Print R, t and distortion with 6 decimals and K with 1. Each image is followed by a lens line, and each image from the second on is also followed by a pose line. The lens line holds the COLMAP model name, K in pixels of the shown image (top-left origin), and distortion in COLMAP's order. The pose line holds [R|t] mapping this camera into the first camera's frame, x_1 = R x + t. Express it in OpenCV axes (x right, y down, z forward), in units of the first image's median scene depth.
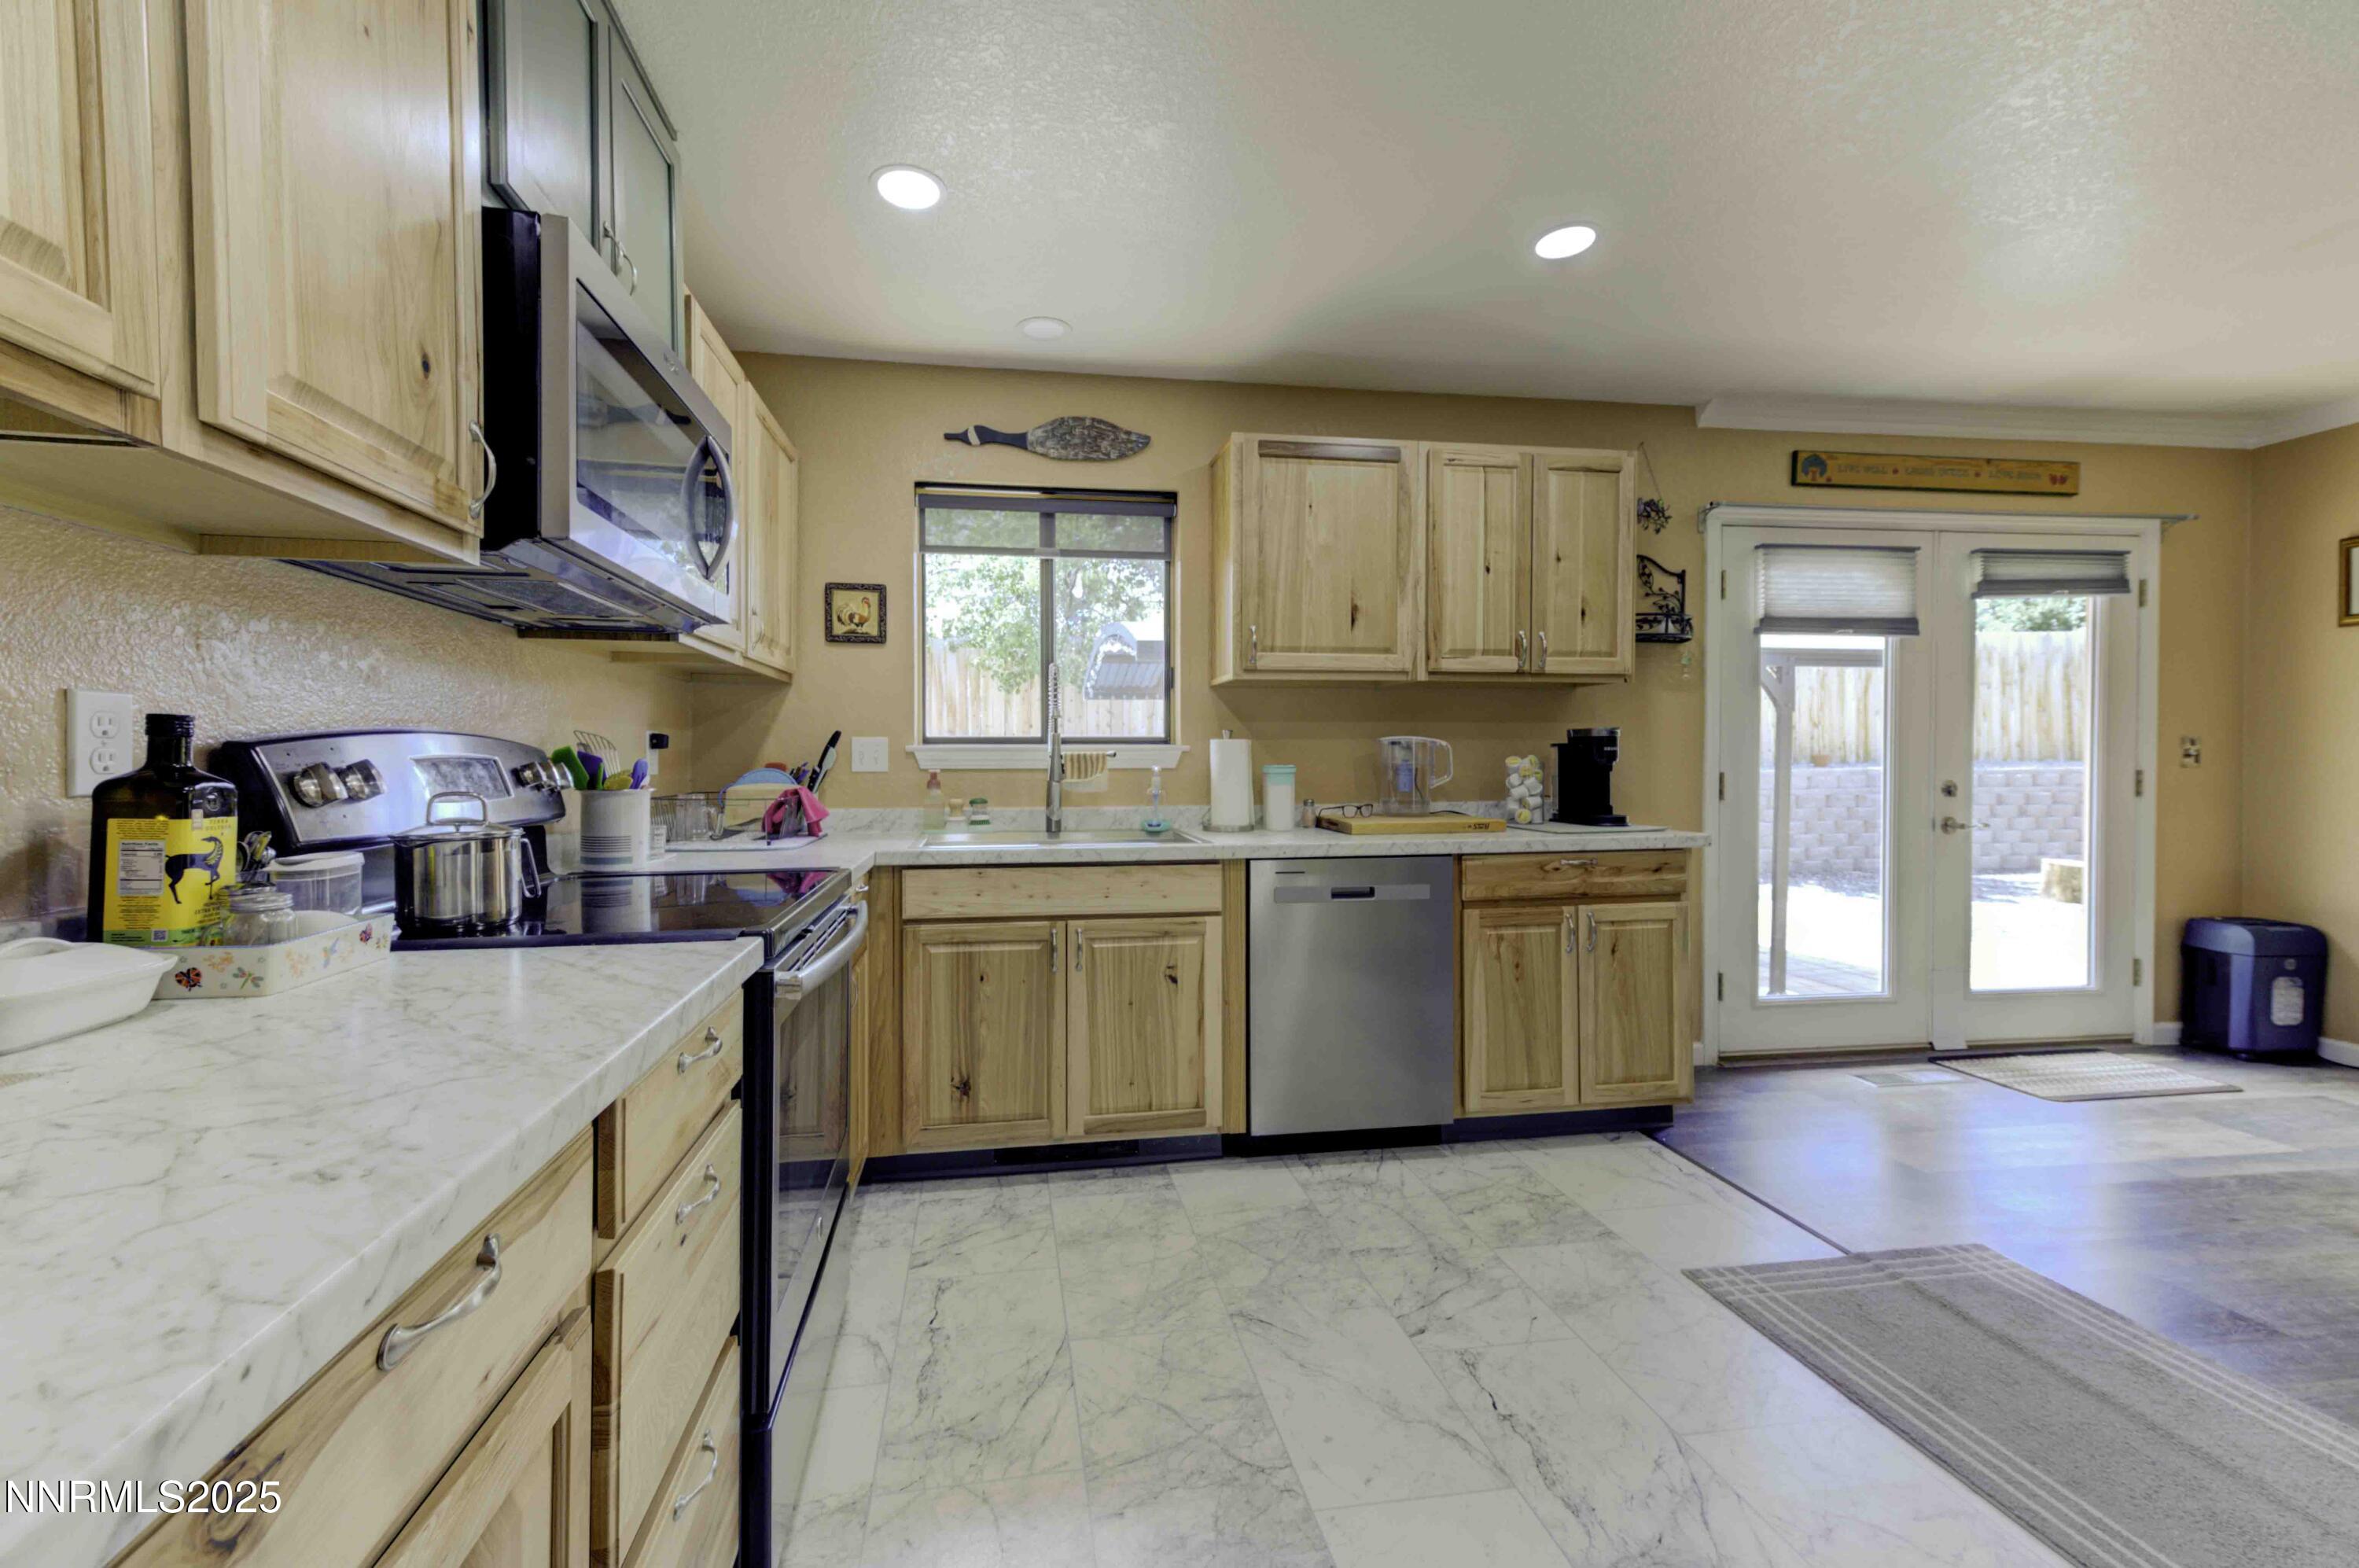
lens RADIAL K [[923.7, 0, 1158.6], [0, 923.7, 774.8], [0, 0, 1]] dist [0.023390, -0.000070]
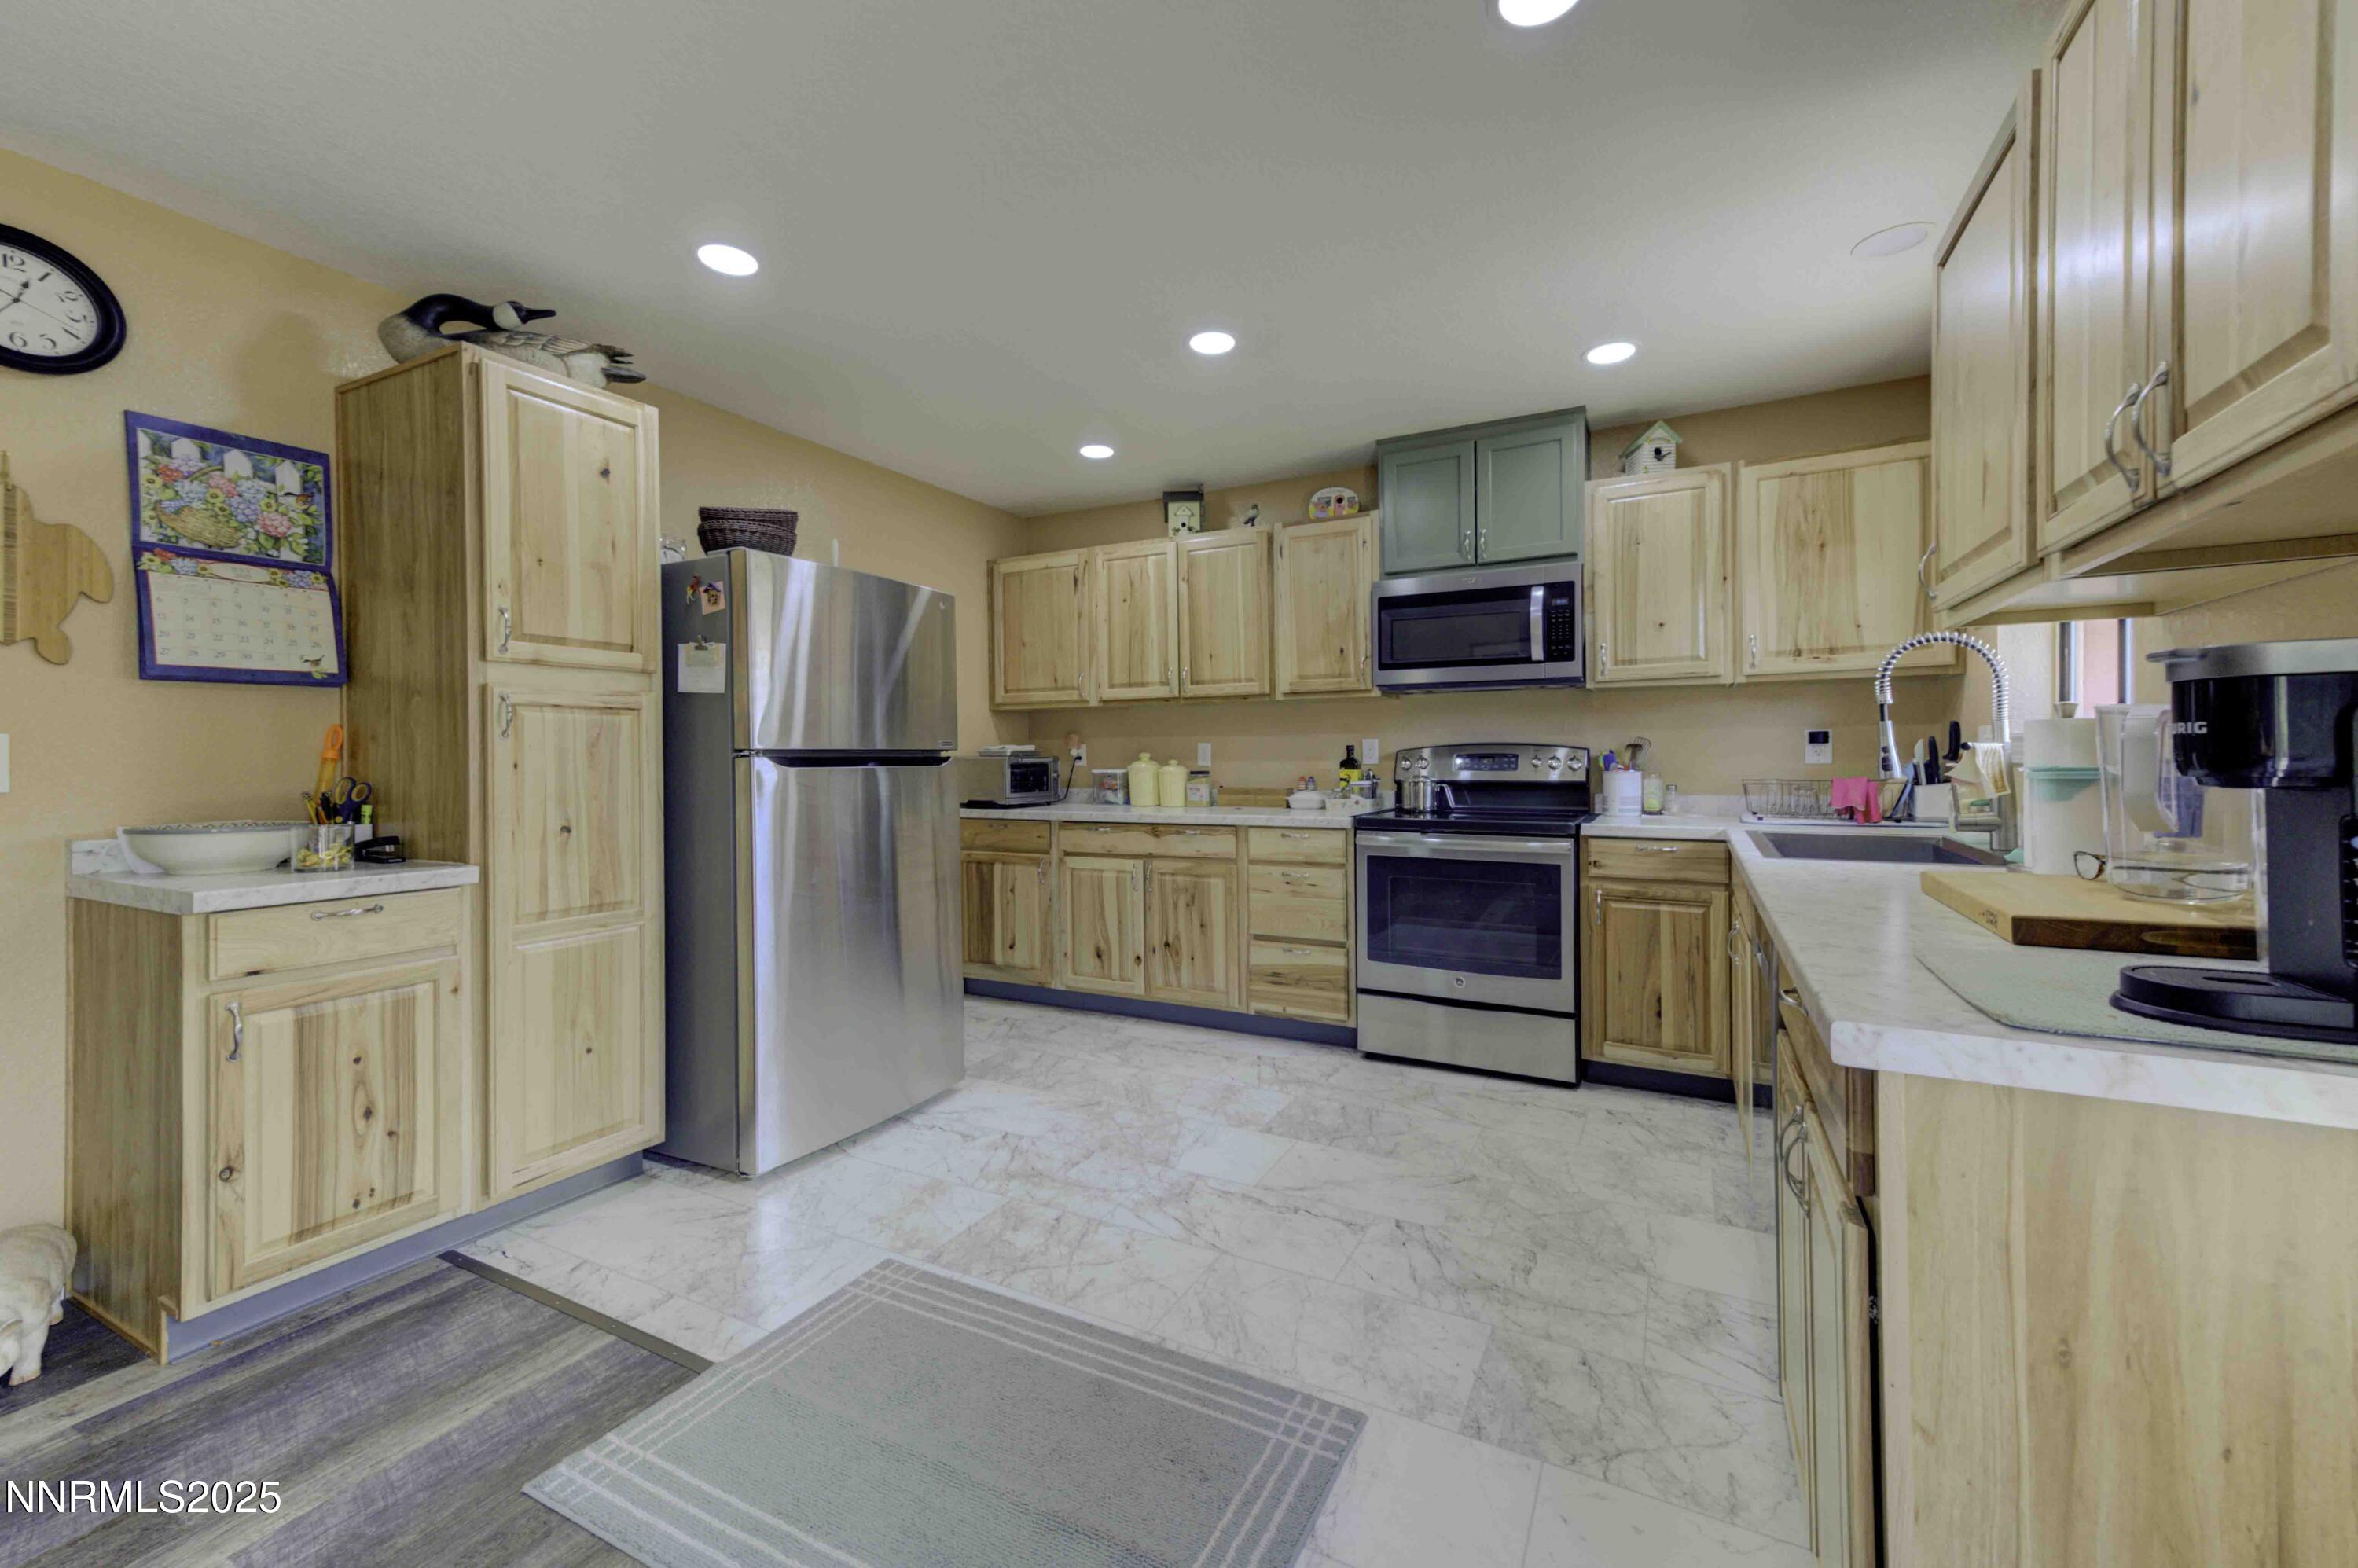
lens RADIAL K [[927.4, 0, 1170.0], [0, 927.4, 761.6], [0, 0, 1]] dist [0.022928, 0.000332]
pose [[-0.611843, 0.013870, -0.790858, 0.908938], [-0.001387, 0.999826, 0.018608, -0.021737], [0.790978, 0.012482, -0.611717, 0.959037]]
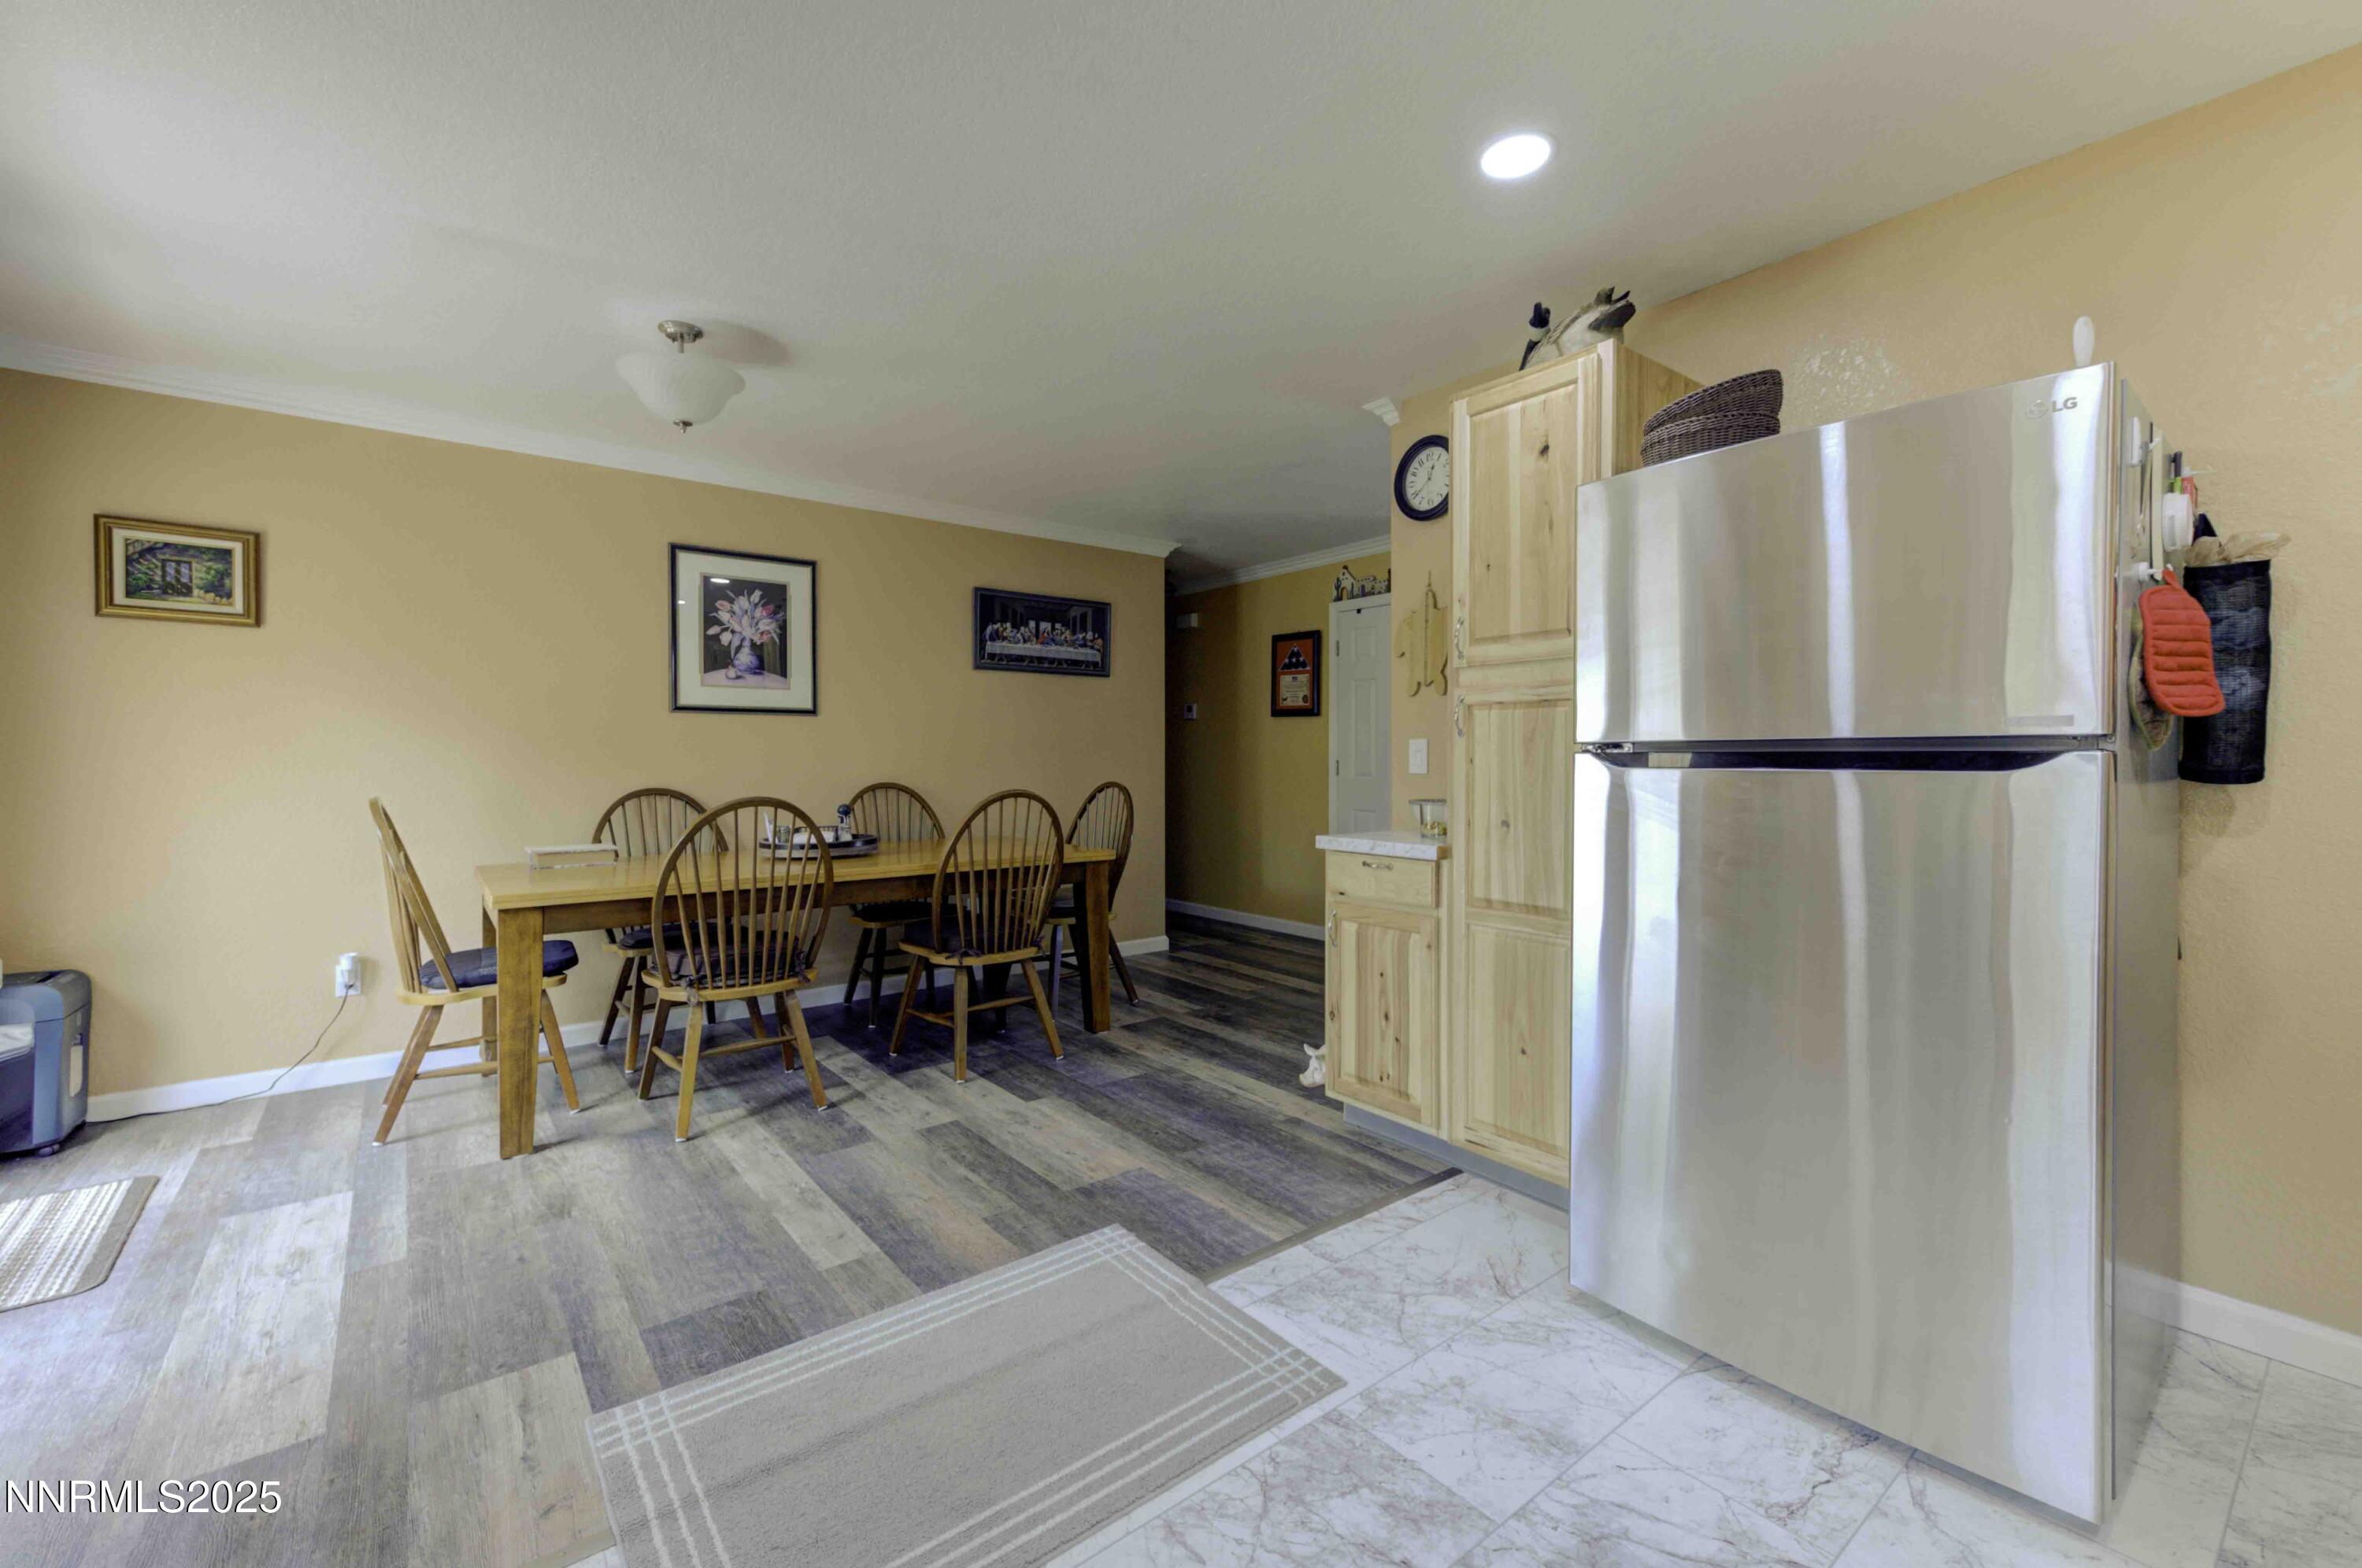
lens RADIAL K [[983.2, 0, 1177.4], [0, 983.2, 771.3], [0, 0, 1]] dist [0.010515, -0.000045]
pose [[-0.486957, -0.003396, 0.873419, -0.025528], [0.018373, 0.999731, 0.014131, -0.010938], [-0.873233, 0.022928, -0.486764, 0.722122]]
